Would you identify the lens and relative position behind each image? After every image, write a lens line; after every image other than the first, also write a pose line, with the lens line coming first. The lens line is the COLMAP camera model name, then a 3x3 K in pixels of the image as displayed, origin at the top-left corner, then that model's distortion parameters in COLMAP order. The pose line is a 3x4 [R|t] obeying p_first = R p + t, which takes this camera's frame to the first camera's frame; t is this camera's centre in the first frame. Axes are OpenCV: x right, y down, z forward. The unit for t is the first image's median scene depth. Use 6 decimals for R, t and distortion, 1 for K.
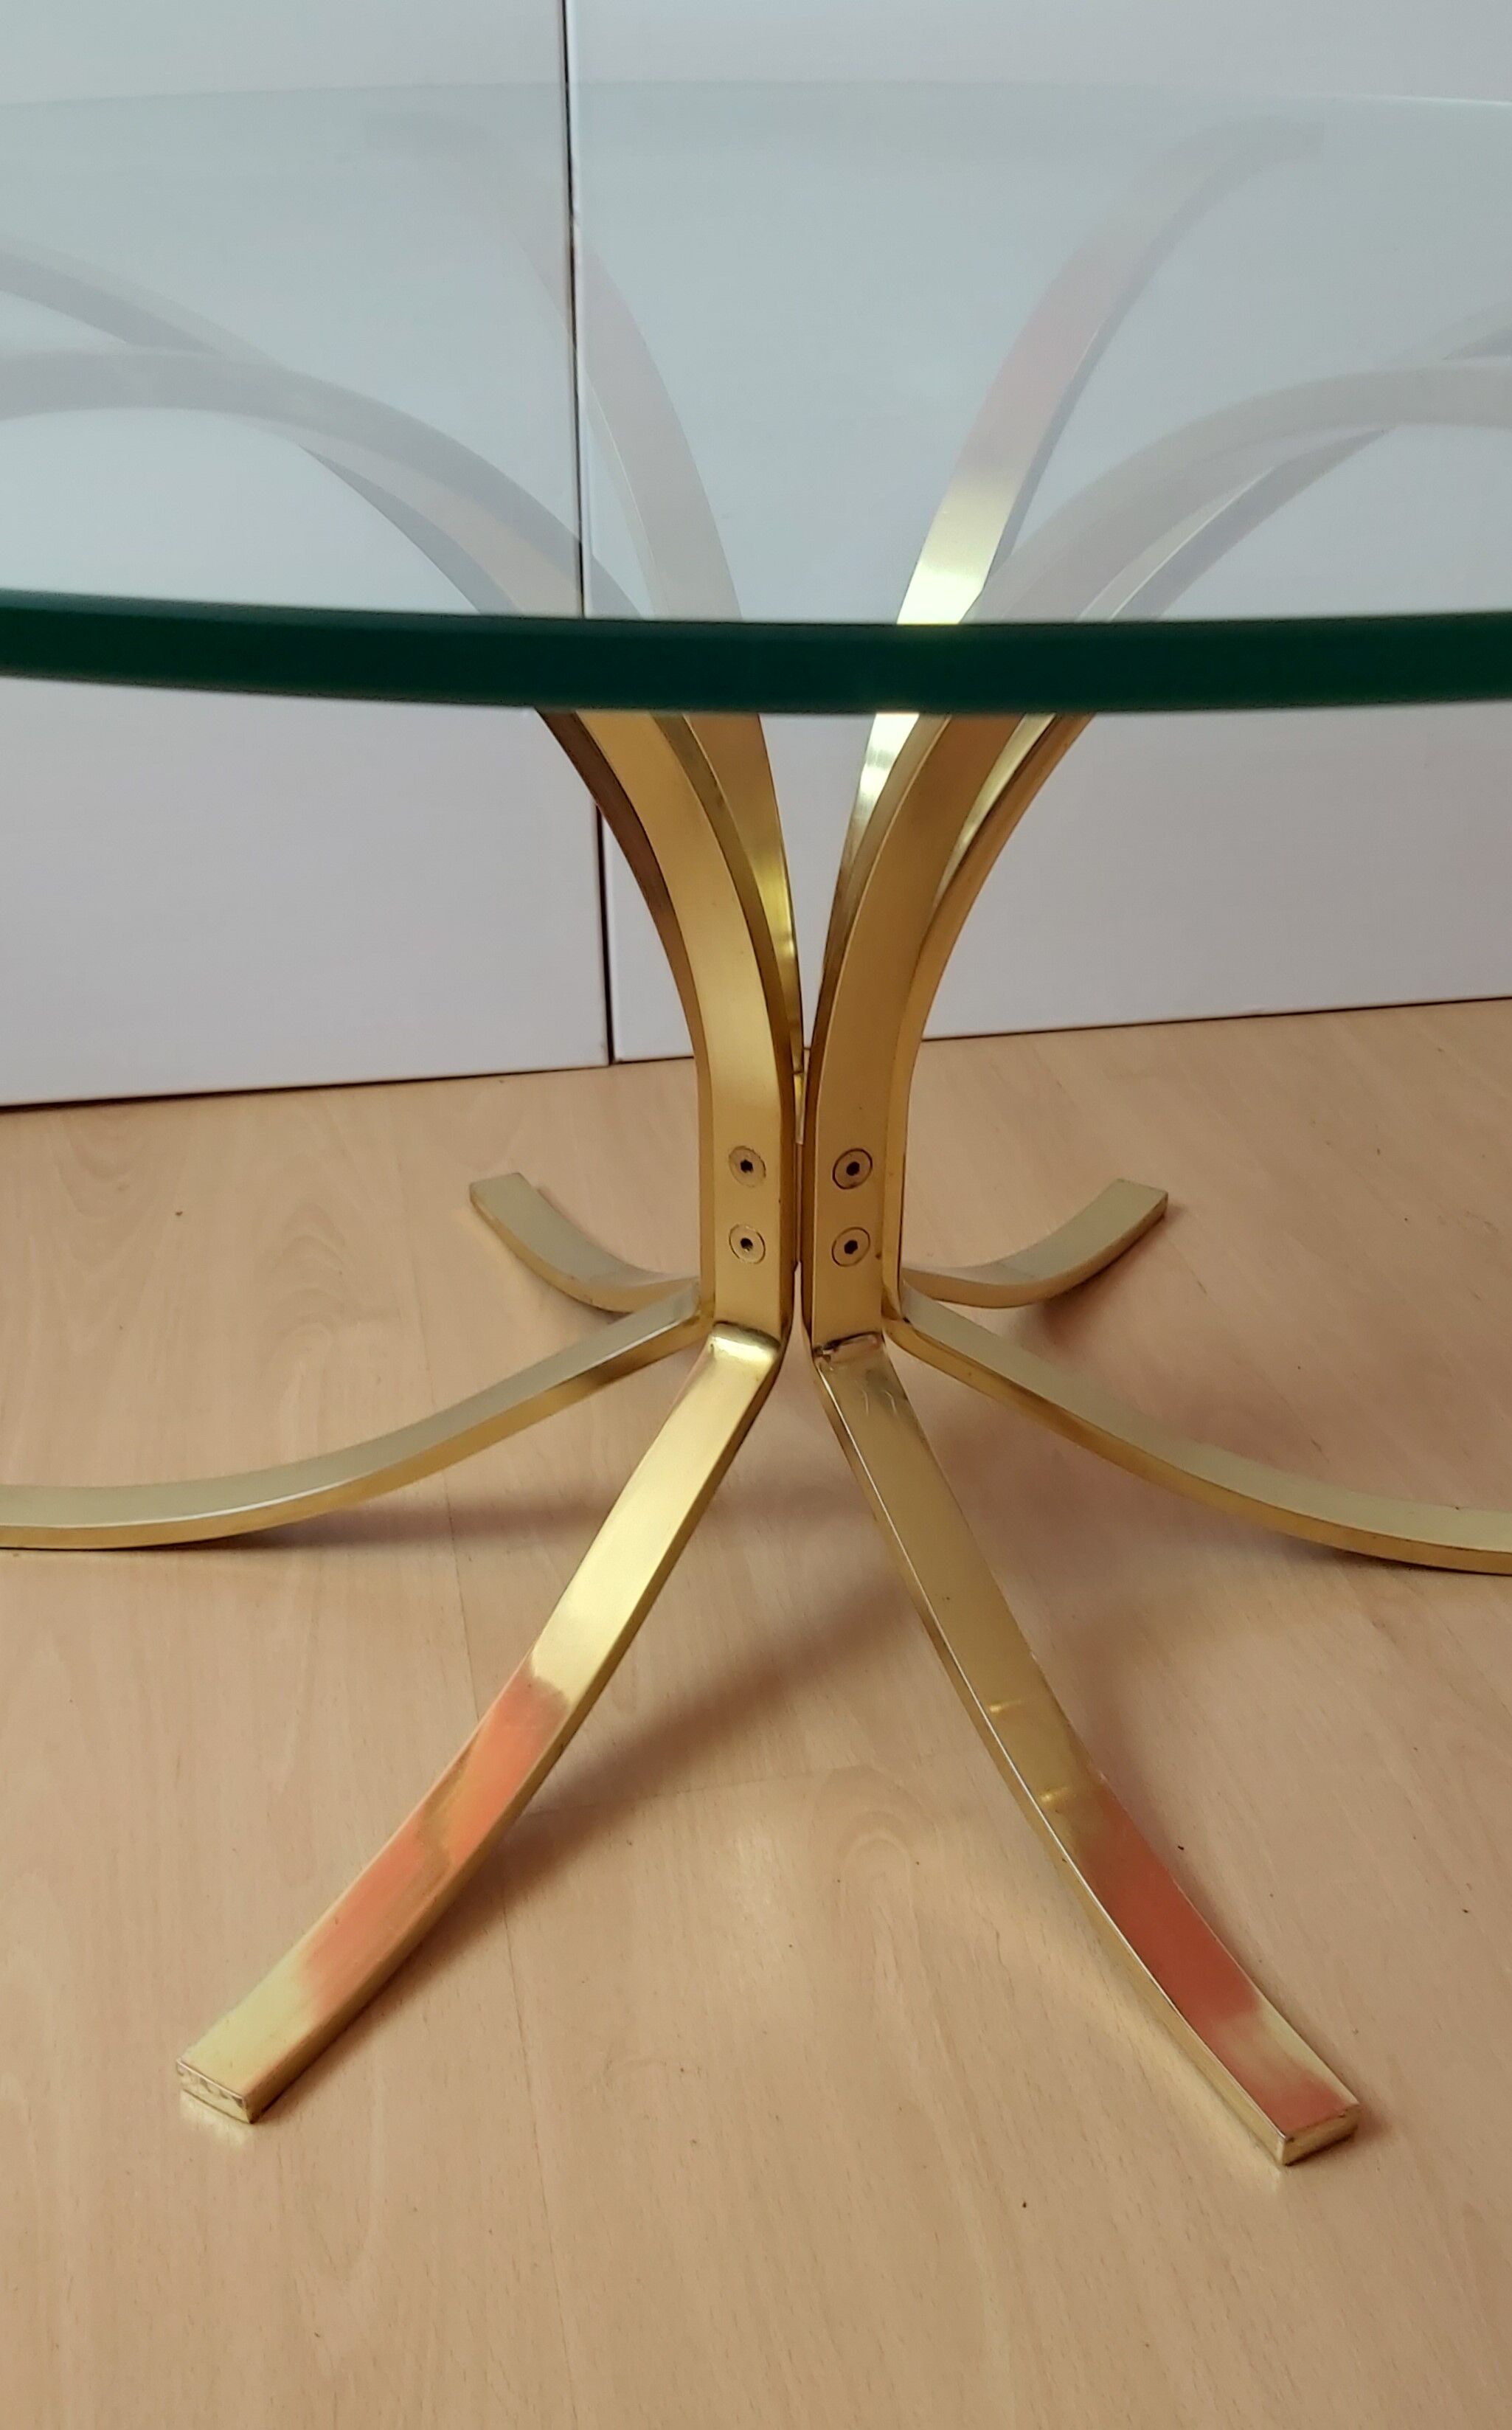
lens RADIAL K [[2252.4, 0, 773.8], [0, 2252.4, 1210.9], [0, 0, 1]] dist [0.051027, -0.034941]
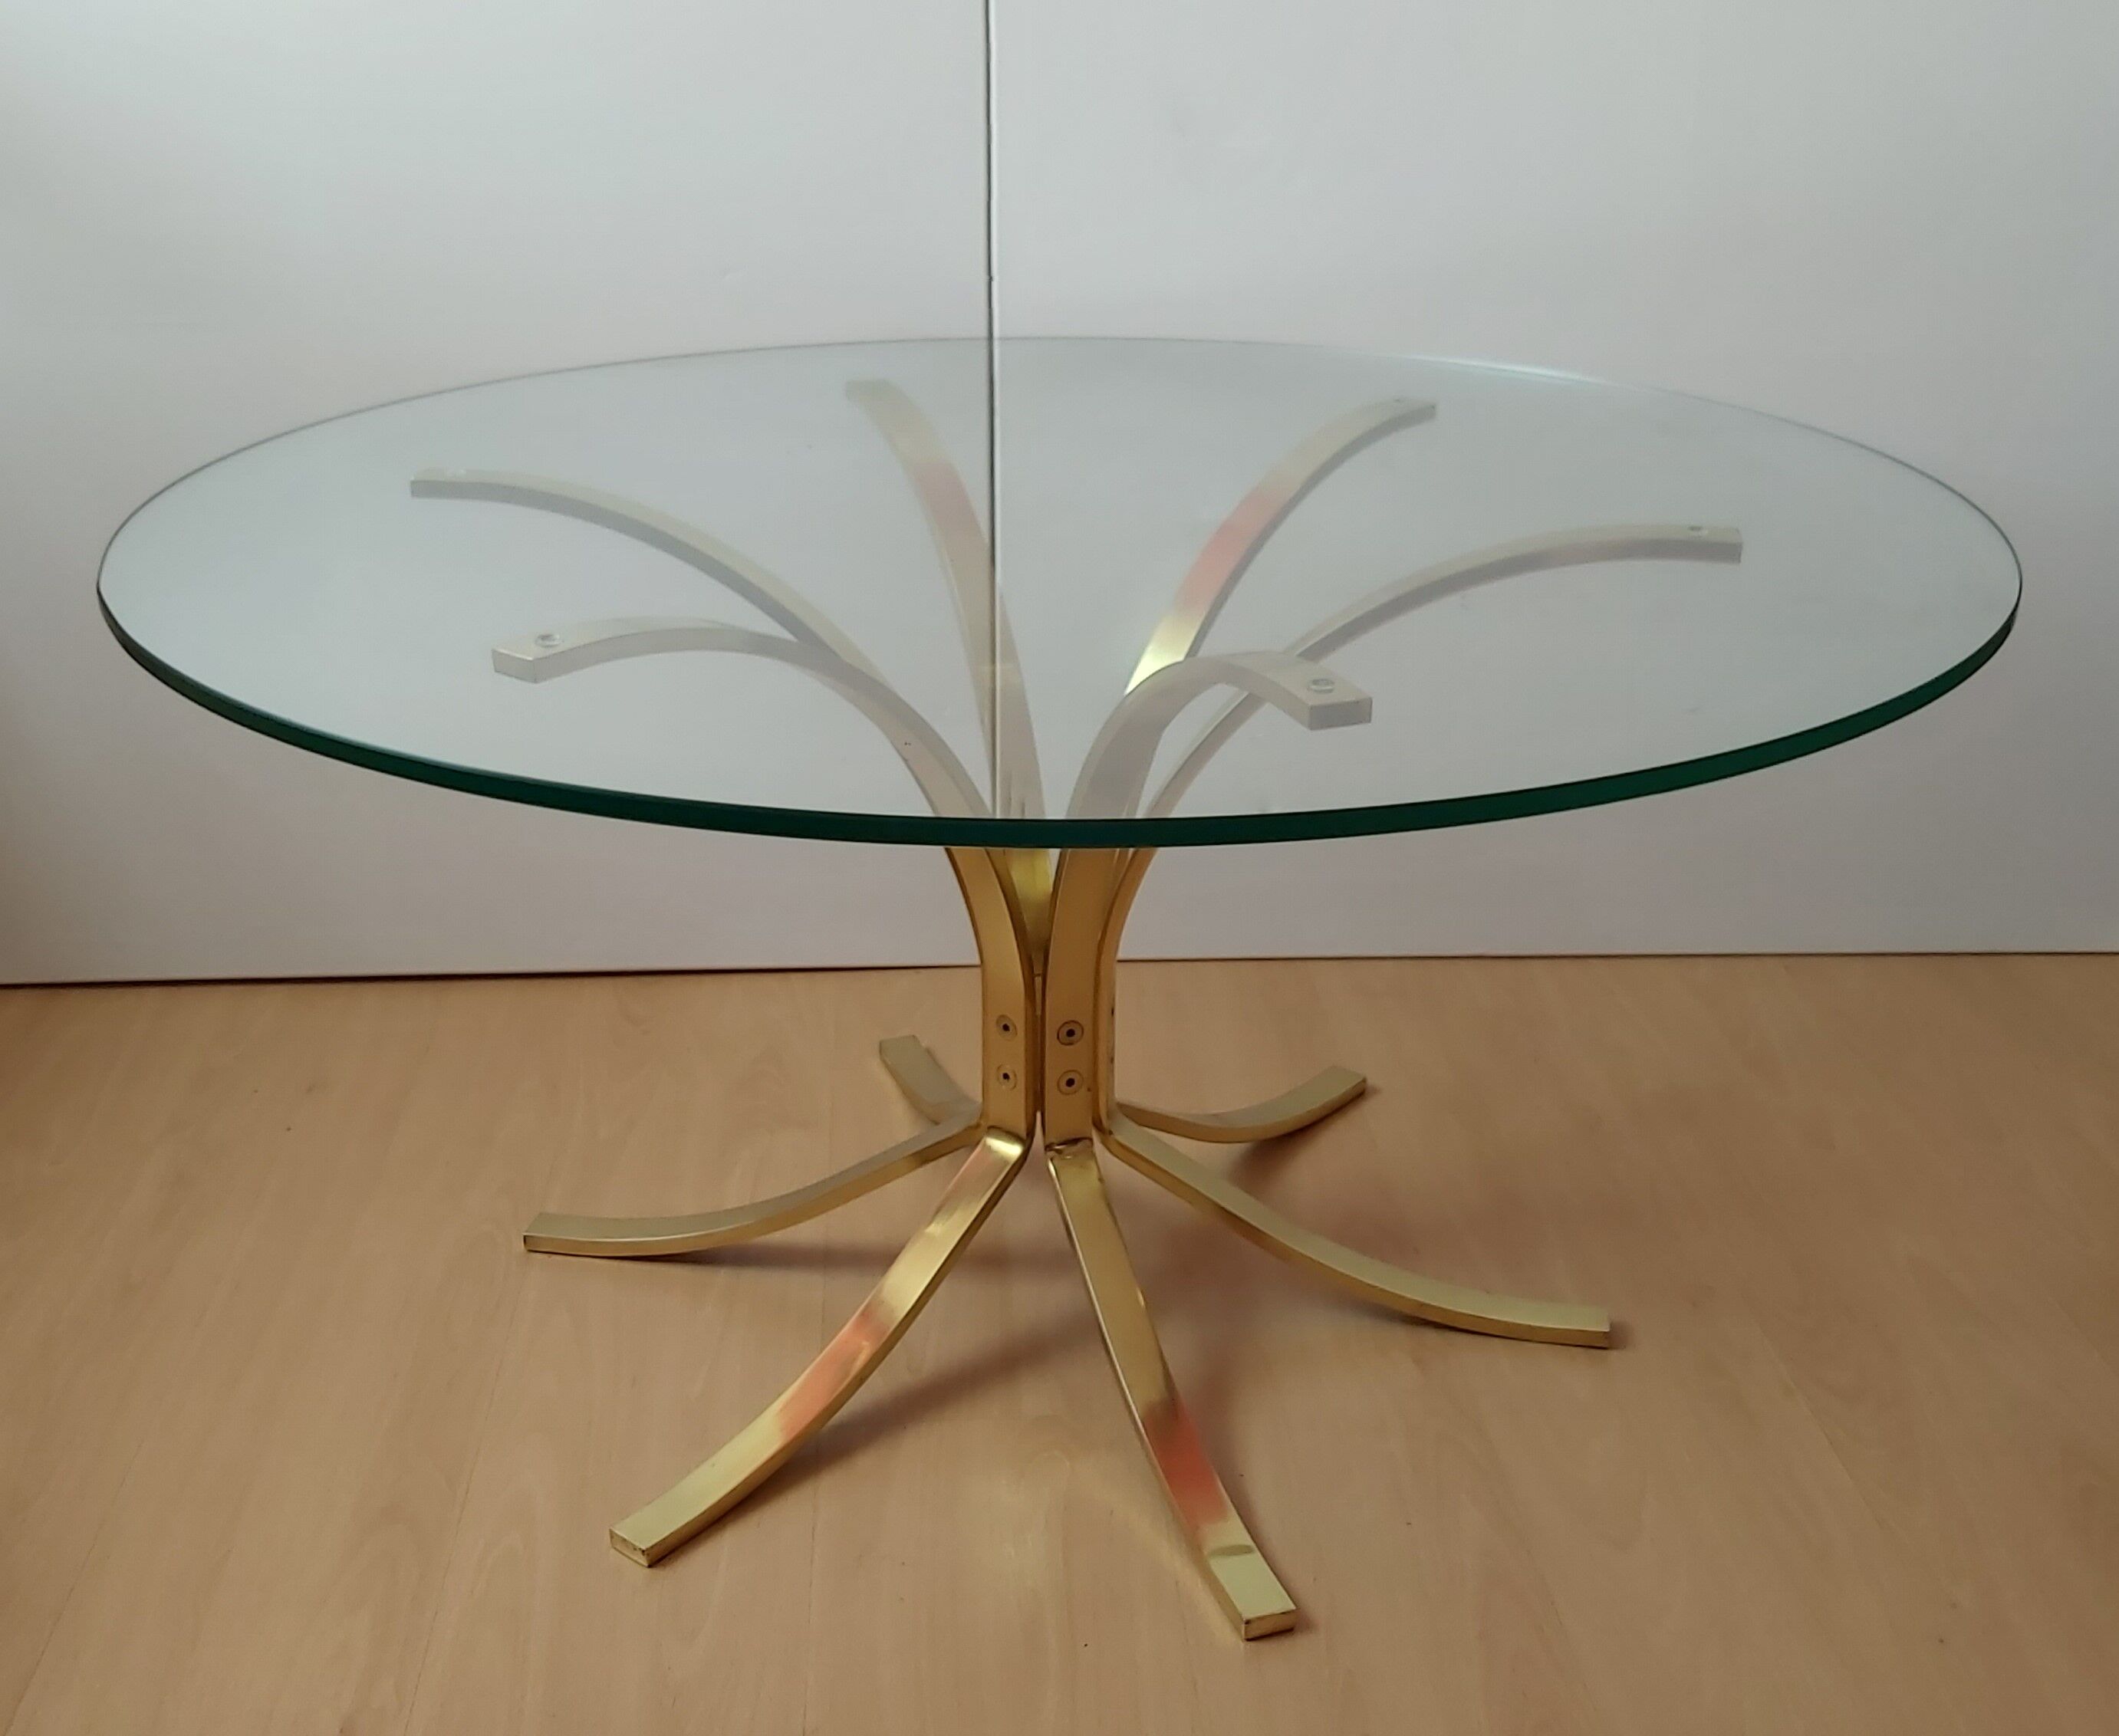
lens RADIAL K [[2167.7, 0, 1056.1], [0, 2167.7, 857.8], [0, 0, 1]] dist [0.041625, 0.000000]
pose [[0.991557, 0.049488, -0.119856, 0.198580], [-0.063460, 0.991253, -0.115719, 0.035863], [0.113080, 0.122348, 0.986024, -0.526591]]
